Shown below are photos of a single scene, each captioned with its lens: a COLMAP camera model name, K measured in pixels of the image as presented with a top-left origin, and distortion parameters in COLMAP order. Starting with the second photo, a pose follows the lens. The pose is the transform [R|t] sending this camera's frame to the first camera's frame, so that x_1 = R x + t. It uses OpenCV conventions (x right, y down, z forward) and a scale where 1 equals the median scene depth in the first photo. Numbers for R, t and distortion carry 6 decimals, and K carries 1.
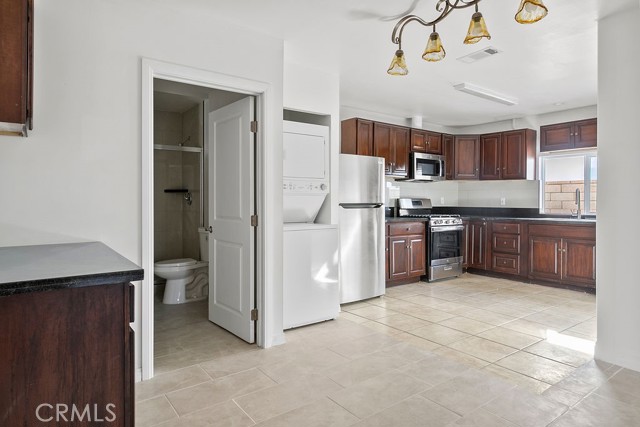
lens RADIAL K [[395.2, 0, 319.8], [0, 395.2, 202.0], [0, 0, 1]] dist [-0.007086, 0.000397]
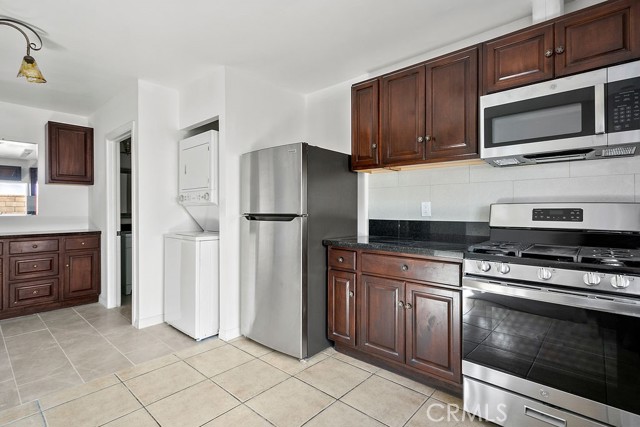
lens RADIAL K [[311.1, 0, 322.1], [0, 311.1, 210.1], [0, 0, 1]] dist [-0.000387, 0.000352]
pose [[0.198122, -0.002619, -0.980174, 0.528403], [0.000751, 0.999997, -0.002520, -0.001638], [0.980177, -0.000237, 0.198123, 0.754244]]
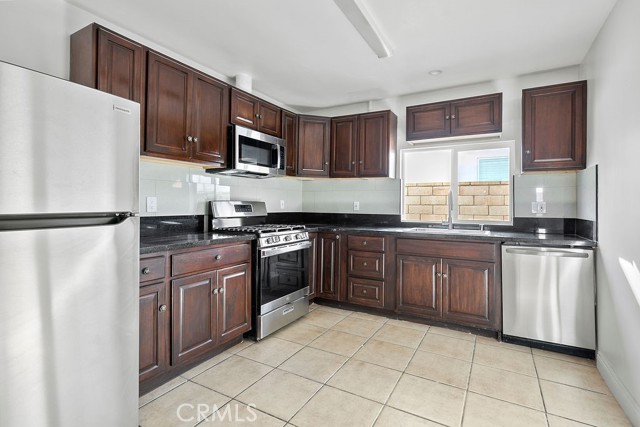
lens RADIAL K [[311.1, 0, 324.8], [0, 311.1, 203.2], [0, 0, 1]] dist [-0.000387, 0.000352]
pose [[0.913824, 0.004363, 0.406087, 0.169562], [-0.003391, 0.999989, -0.003114, -0.004990], [-0.406096, 0.001469, 0.913829, 0.504064]]
